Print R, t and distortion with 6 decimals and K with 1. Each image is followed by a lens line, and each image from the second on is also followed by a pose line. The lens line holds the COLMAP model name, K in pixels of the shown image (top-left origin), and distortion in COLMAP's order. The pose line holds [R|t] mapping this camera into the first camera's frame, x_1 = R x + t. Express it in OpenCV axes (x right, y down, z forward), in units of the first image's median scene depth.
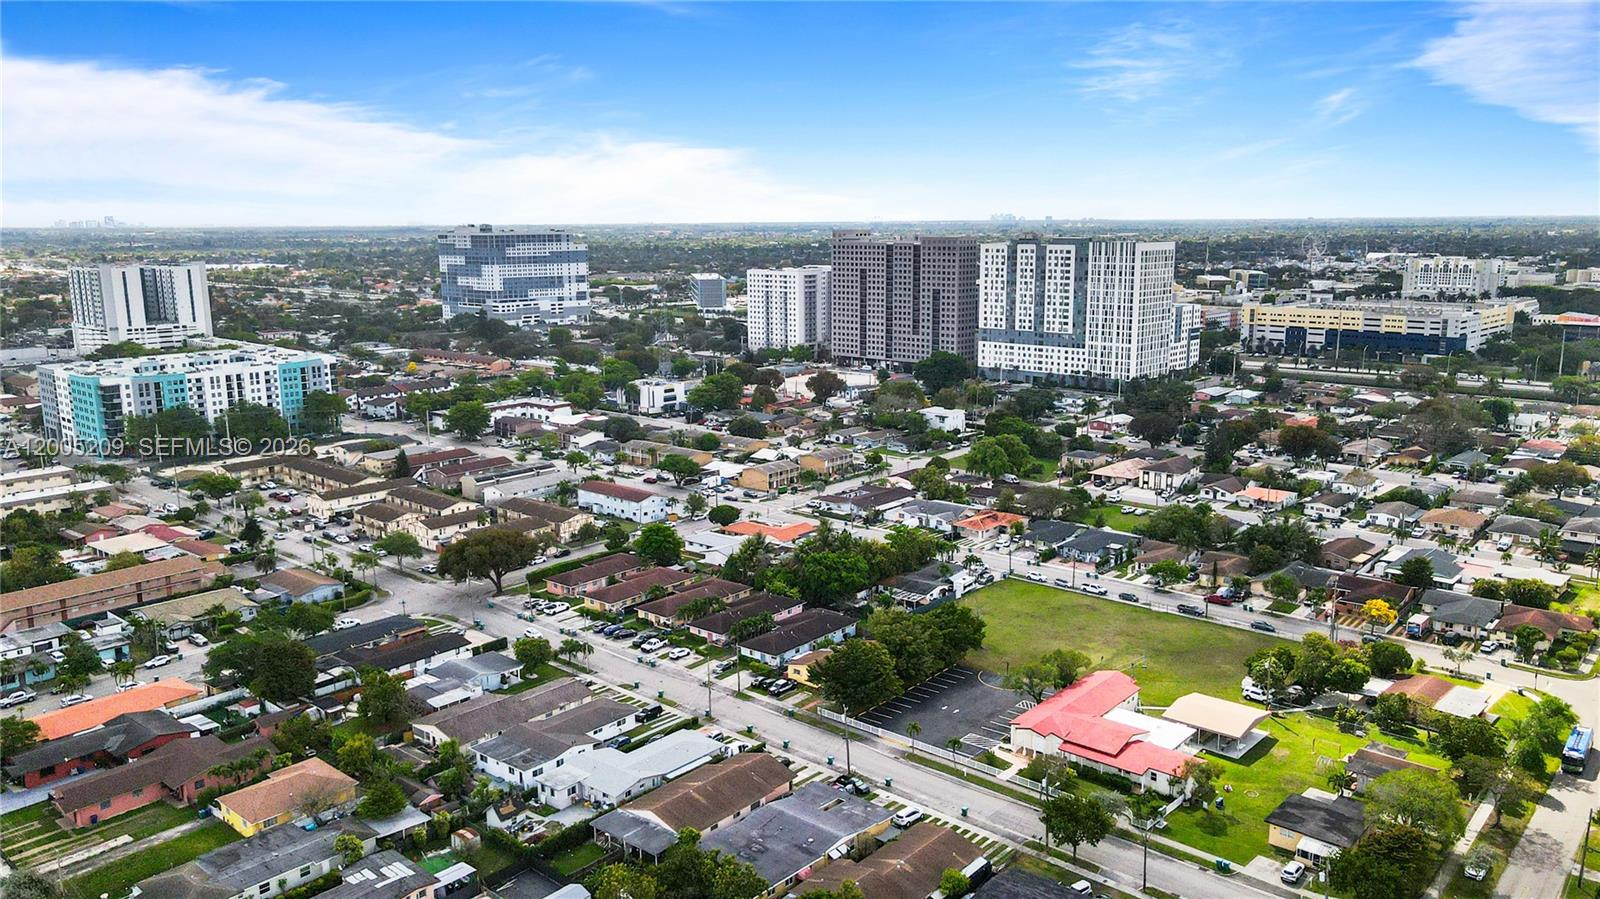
lens RADIAL K [[1220.5, 0, 805.2], [0, 1220.5, 458.0], [0, 0, 1]] dist [0.006738, 0.012612]
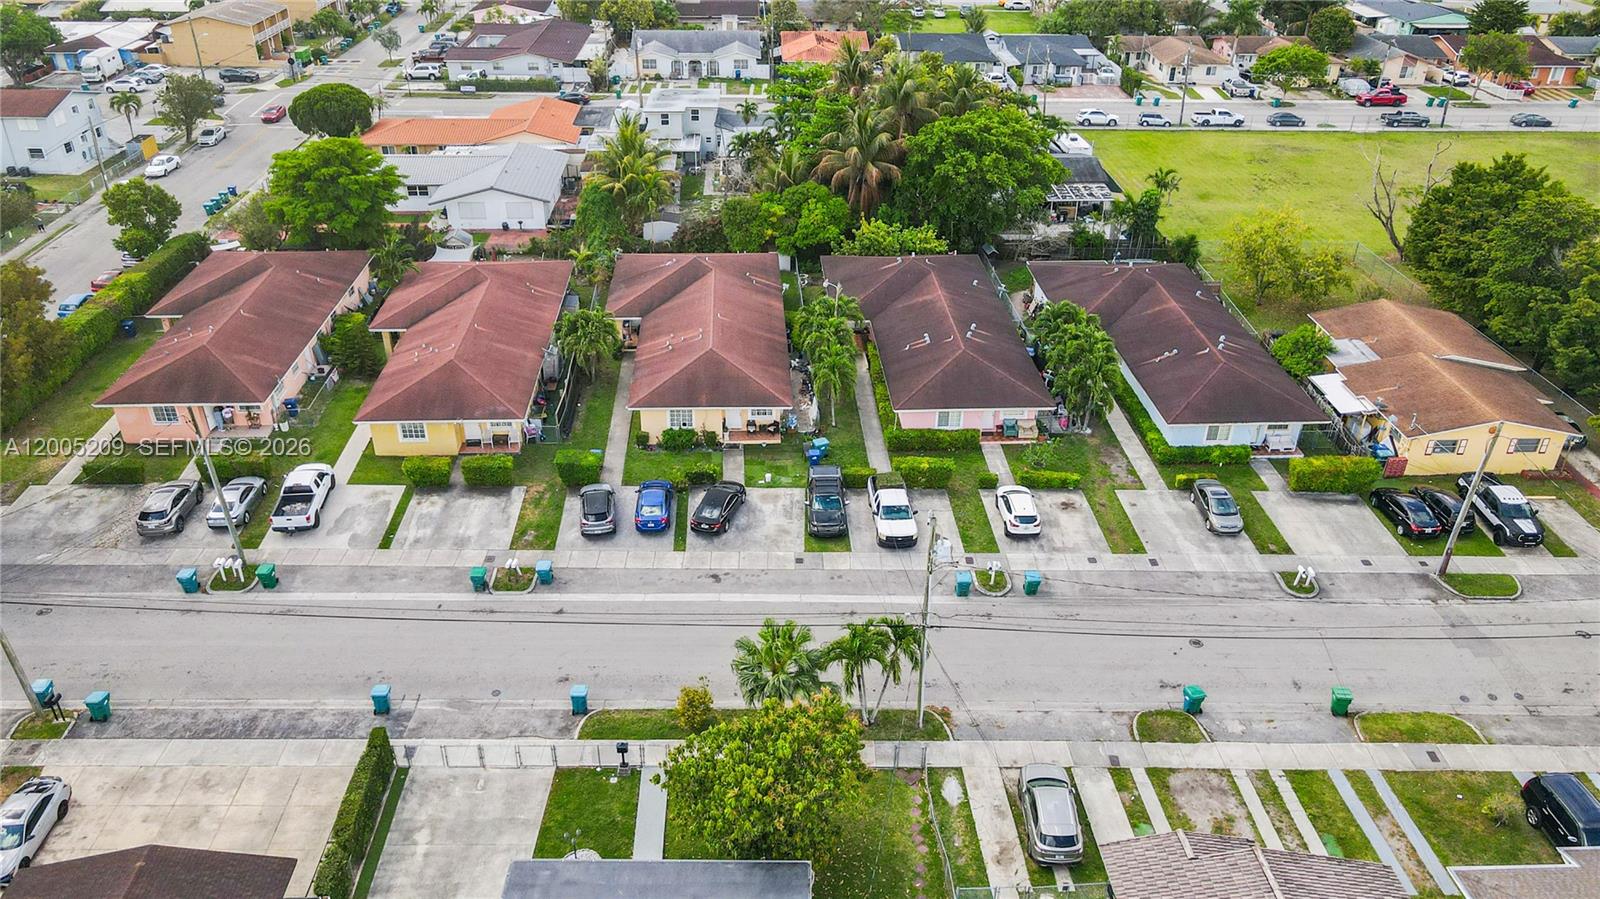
lens RADIAL K [[1183.3, 0, 800.8], [0, 1183.3, 458.4], [0, 0, 1]] dist [-0.002106, 0.029760]
pose [[0.736711, -0.325493, 0.592715, -0.155203], [0.116573, 0.924538, 0.362822, 0.020684], [-0.666084, -0.198201, 0.719061, 0.426676]]
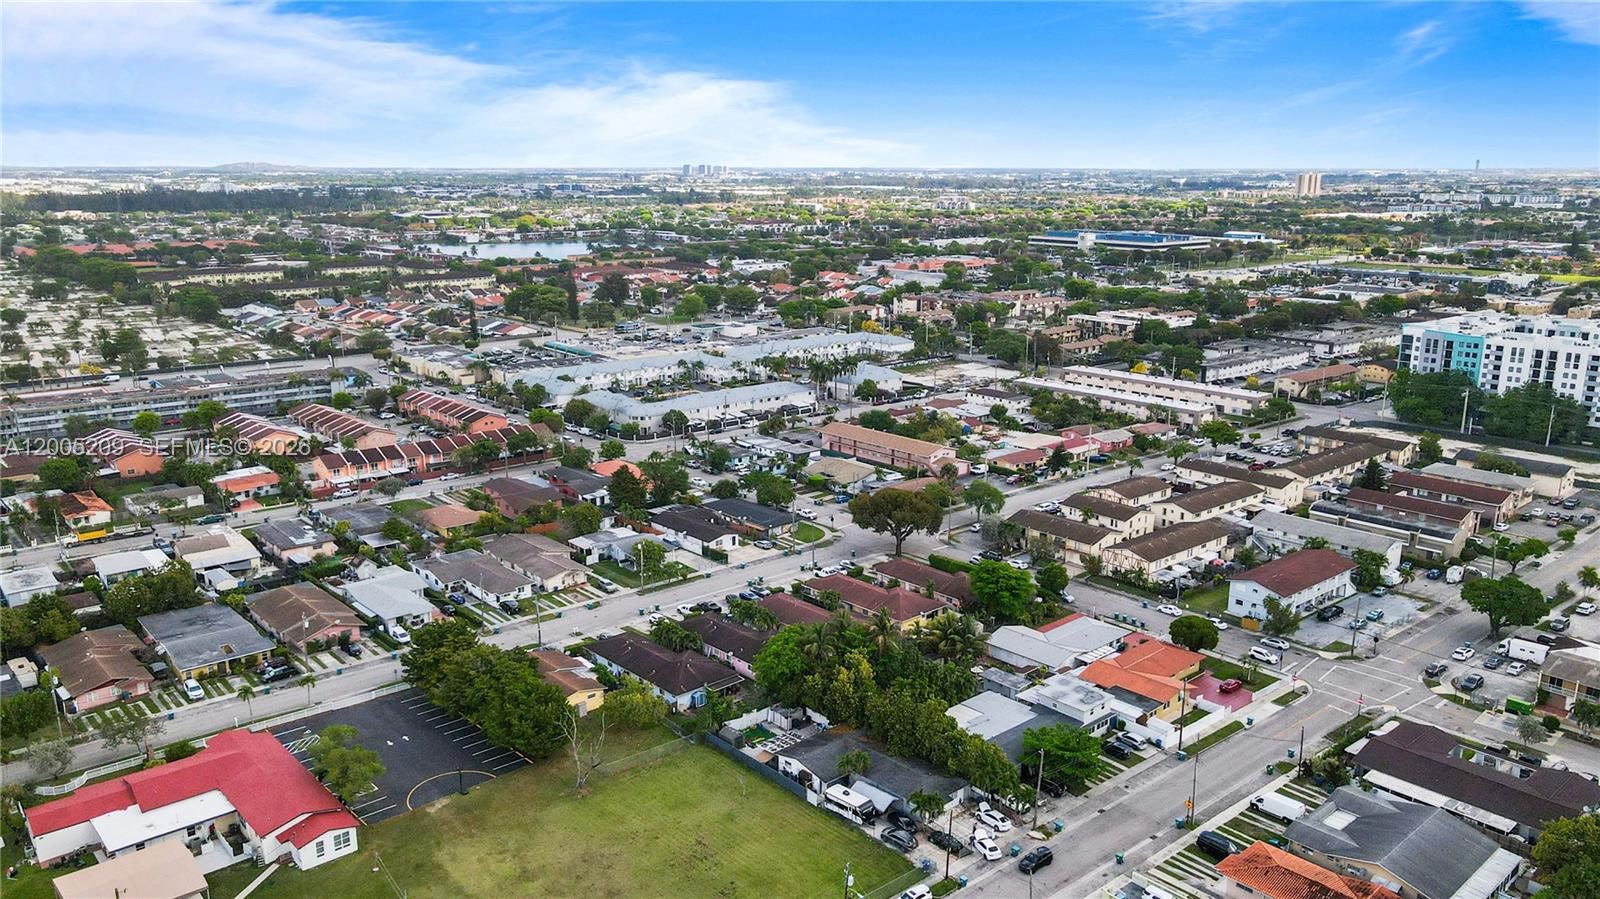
lens RADIAL K [[1176.4, 0, 800.2], [0, 1176.4, 484.5], [0, 0, 1]] dist [0.000042, 0.023975]
pose [[-0.138348, 0.267533, -0.953565, 0.371379], [-0.192624, 0.937169, 0.290880, -0.116034], [0.971471, 0.223922, -0.078122, 0.590097]]
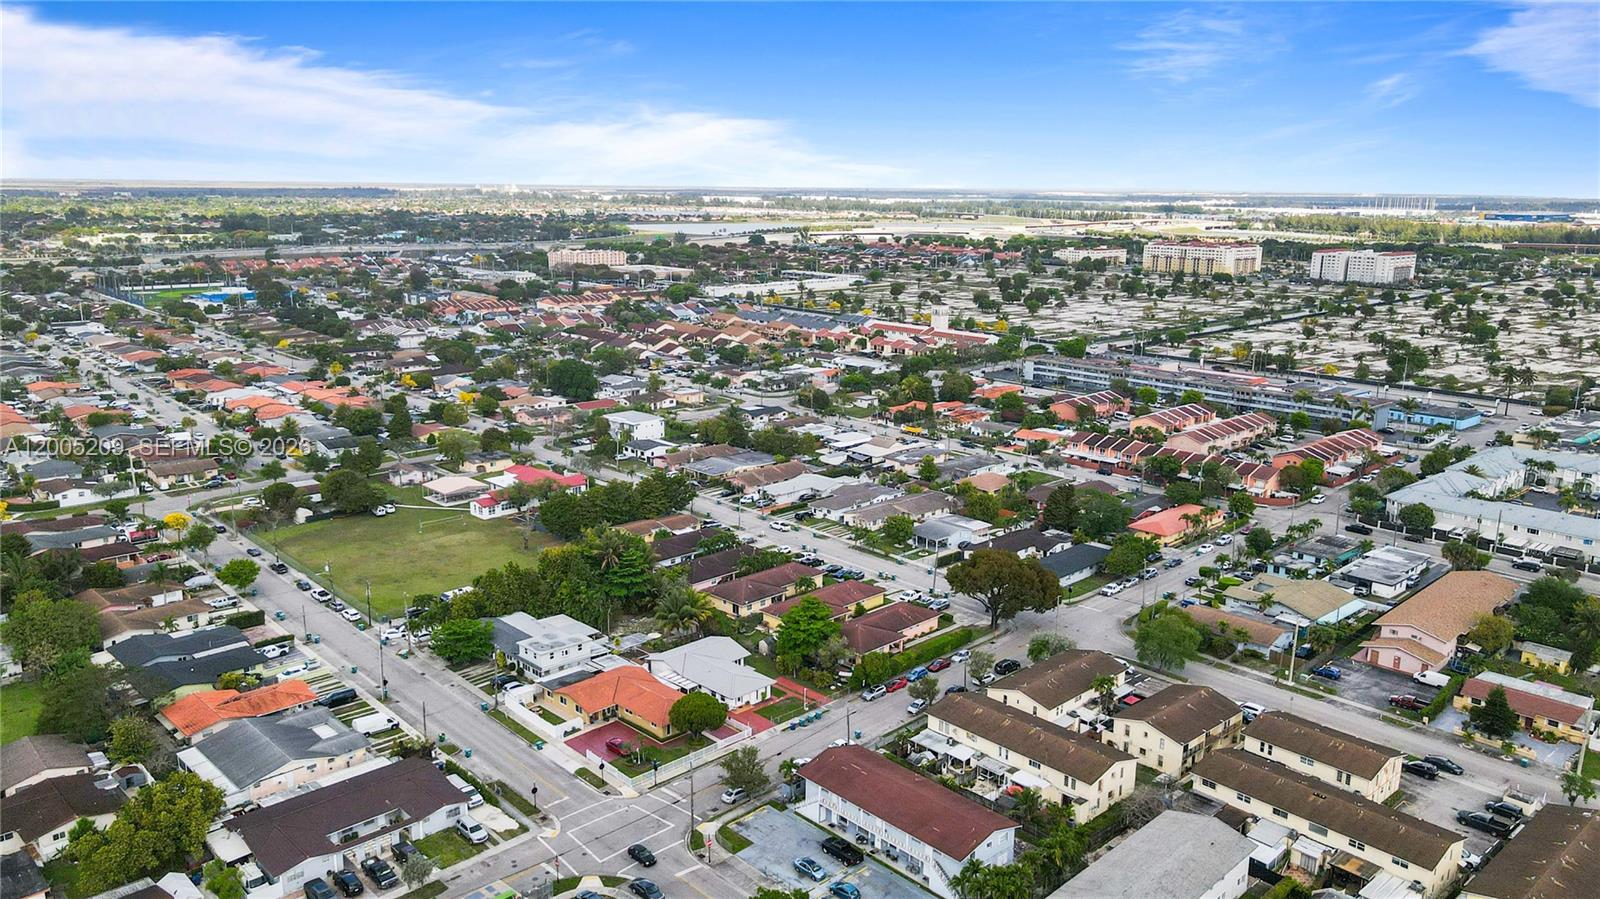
lens RADIAL K [[1180.7, 0, 800.2], [0, 1180.7, 459.4], [0, 0, 1]] dist [-0.002526, 0.026345]
pose [[-0.995780, -0.025301, 0.088215, -0.111786], [0.013417, 0.910780, 0.412675, -0.200302], [-0.090785, 0.412117, -0.906597, 1.020962]]
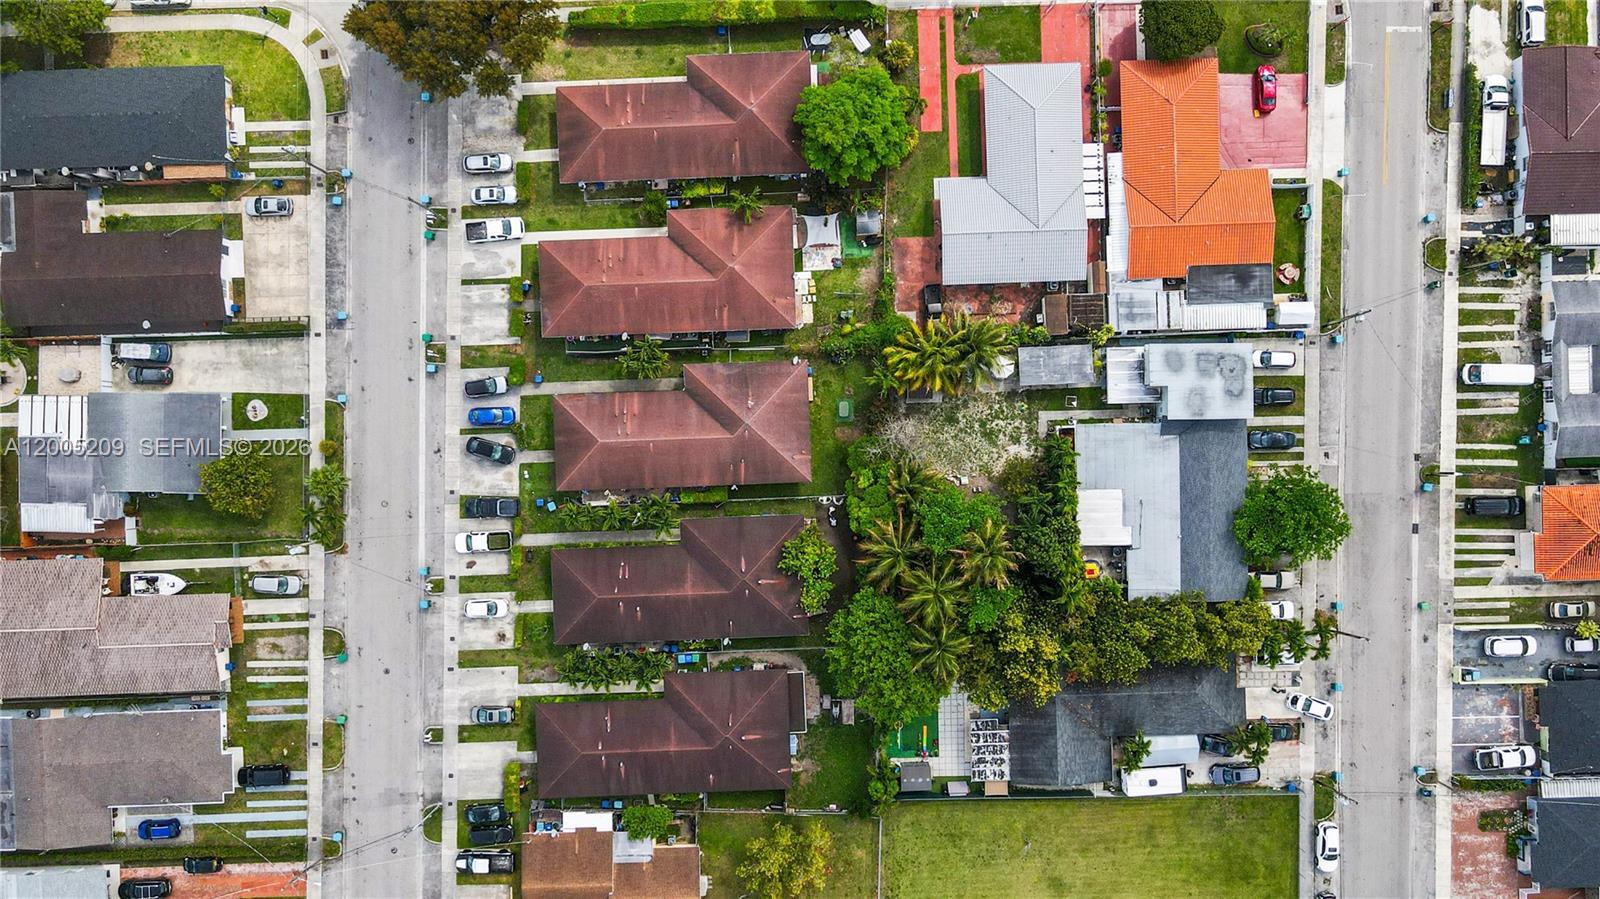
lens RADIAL K [[1205.8, 0, 800.0], [0, 1205.8, 449.5], [0, 0, 1]] dist [-0.008788, 0.057920]
pose [[0.664983, 0.746683, 0.016182, -0.036403], [-0.147689, 0.110228, 0.982872, -0.206013], [0.732110, -0.655984, 0.183577, 0.537119]]
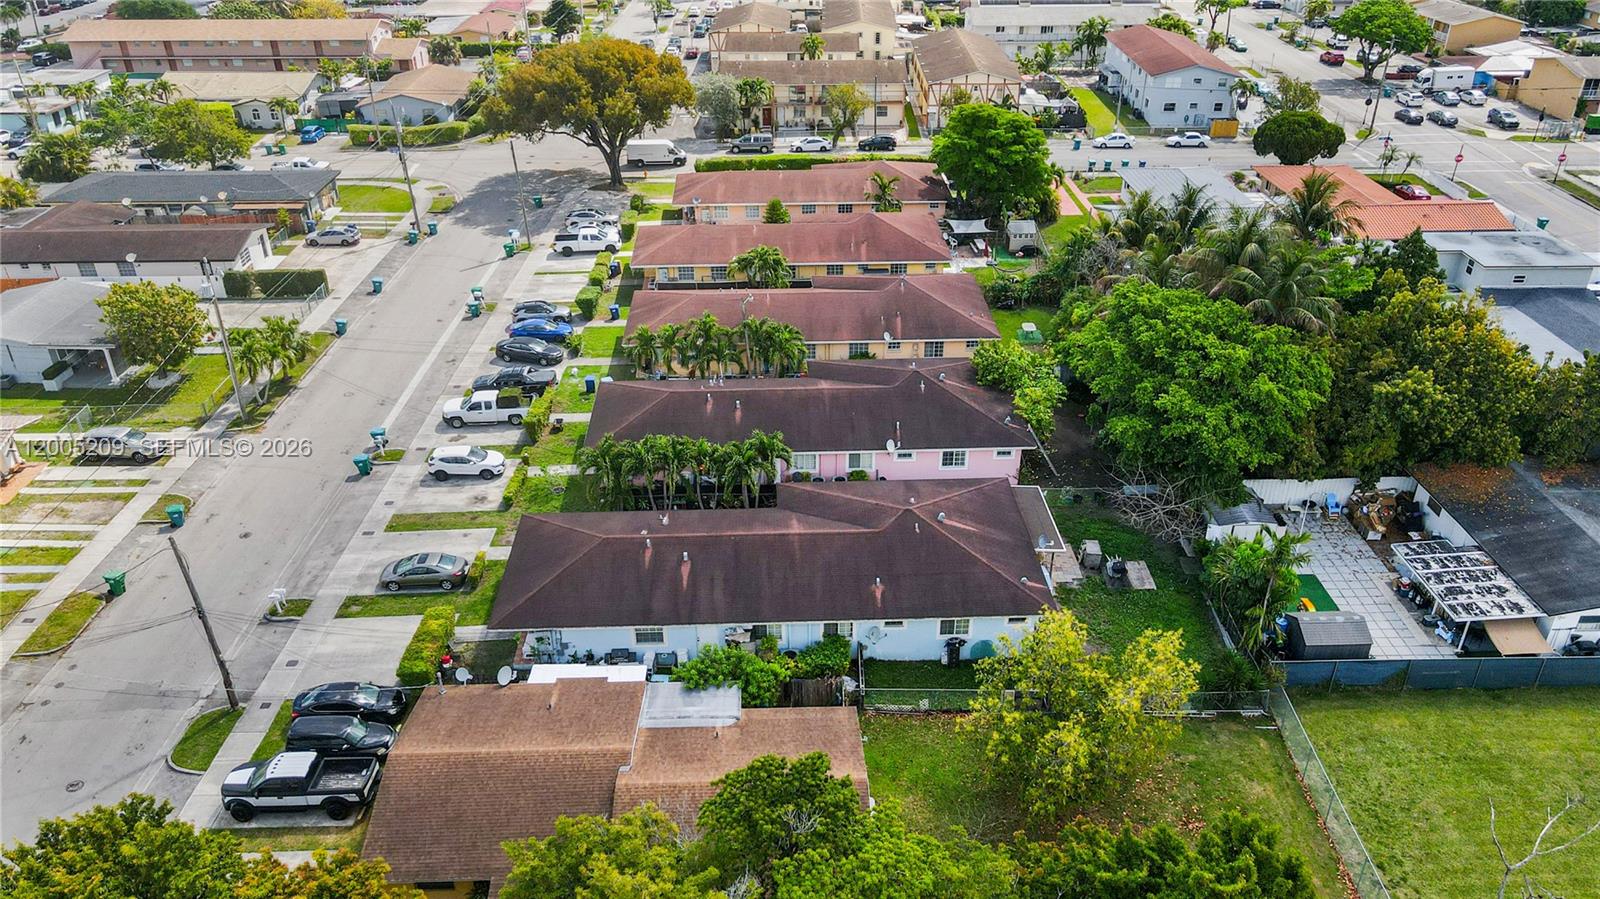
lens RADIAL K [[1180.7, 0, 800.2], [0, 1180.7, 459.4], [0, 0, 1]] dist [-0.002526, 0.026345]
pose [[0.664645, 0.372848, -0.647481, 0.078066], [-0.147332, 0.914977, 0.375647, 0.015788], [0.732489, -0.154277, 0.663068, 0.439794]]
